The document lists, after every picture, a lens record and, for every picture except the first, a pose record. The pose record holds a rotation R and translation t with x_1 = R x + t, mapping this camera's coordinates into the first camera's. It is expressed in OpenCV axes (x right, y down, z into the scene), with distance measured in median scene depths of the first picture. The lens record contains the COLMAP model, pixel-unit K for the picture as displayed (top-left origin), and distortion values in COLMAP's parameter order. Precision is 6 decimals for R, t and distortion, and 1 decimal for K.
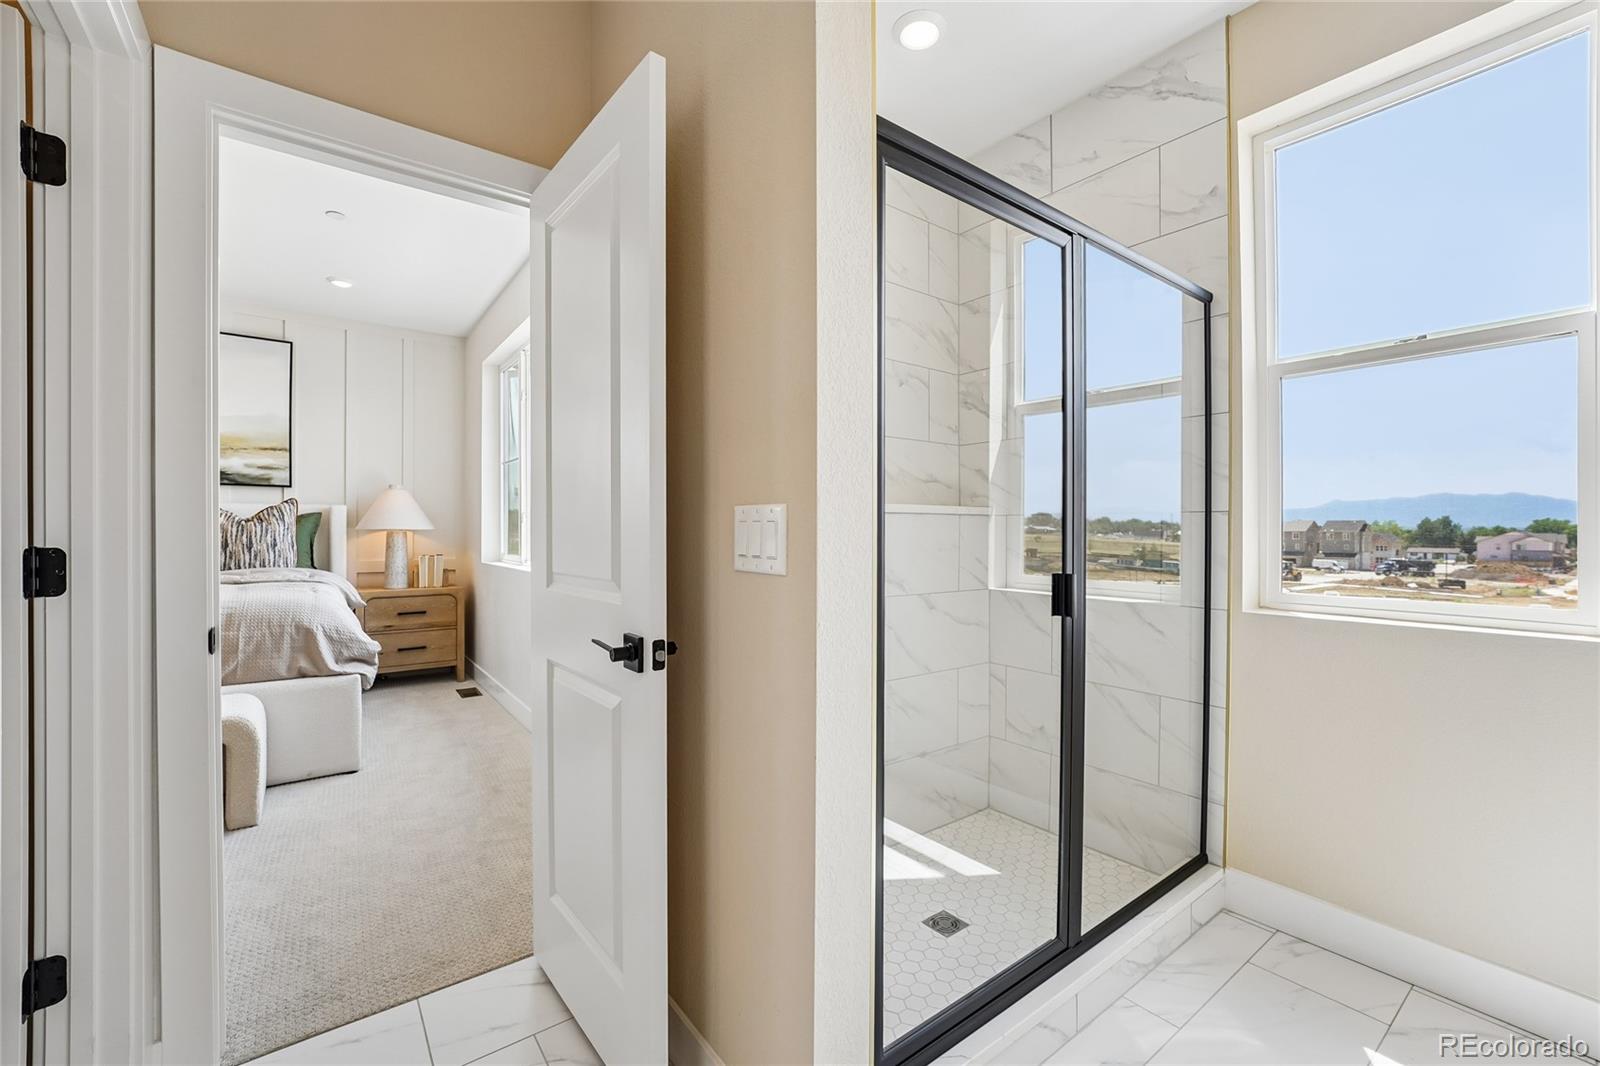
lens RADIAL K [[647.9, 0, 793.0], [0, 647.9, 532.1], [0, 0, 1]] dist [-0.027035, 0.000356]
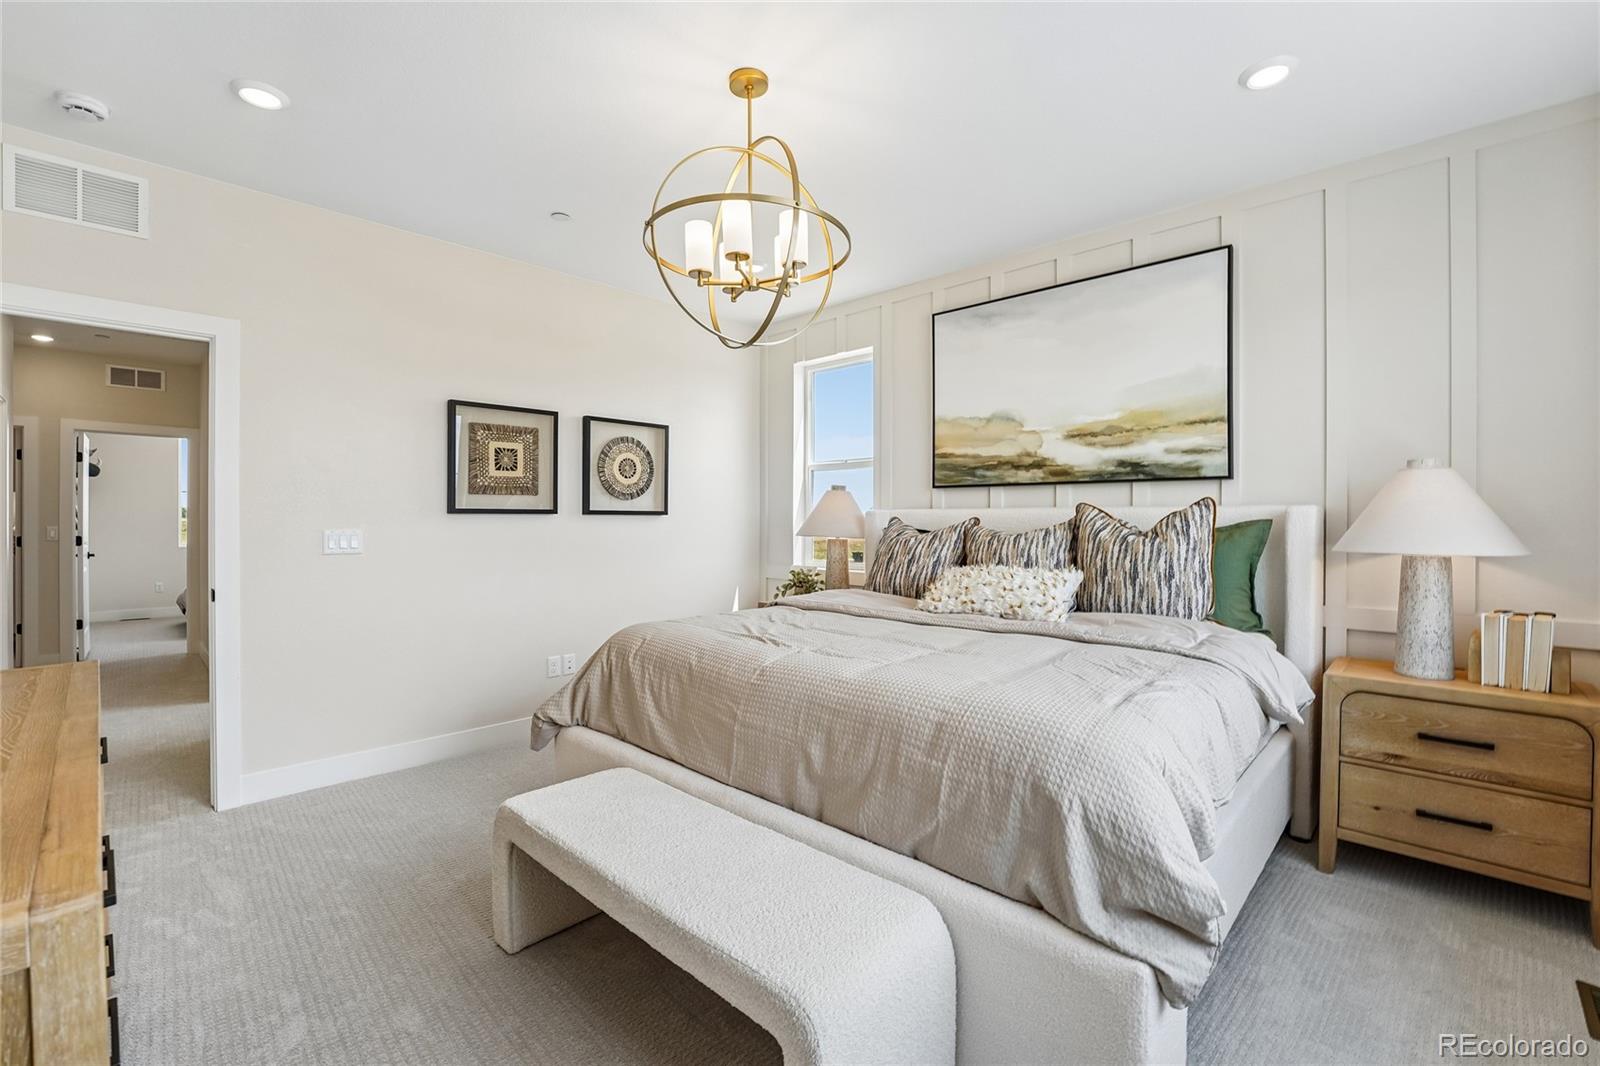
lens RADIAL K [[680.4, 0, 767.0], [0, 680.4, 524.0], [0, 0, 1]] dist [-0.020812, -0.000159]
pose [[0.147045, -0.002158, -0.989127, -0.211354], [-0.006534, 0.999974, -0.003153, -0.021813], [0.989108, 0.006927, 0.147027, 0.469132]]
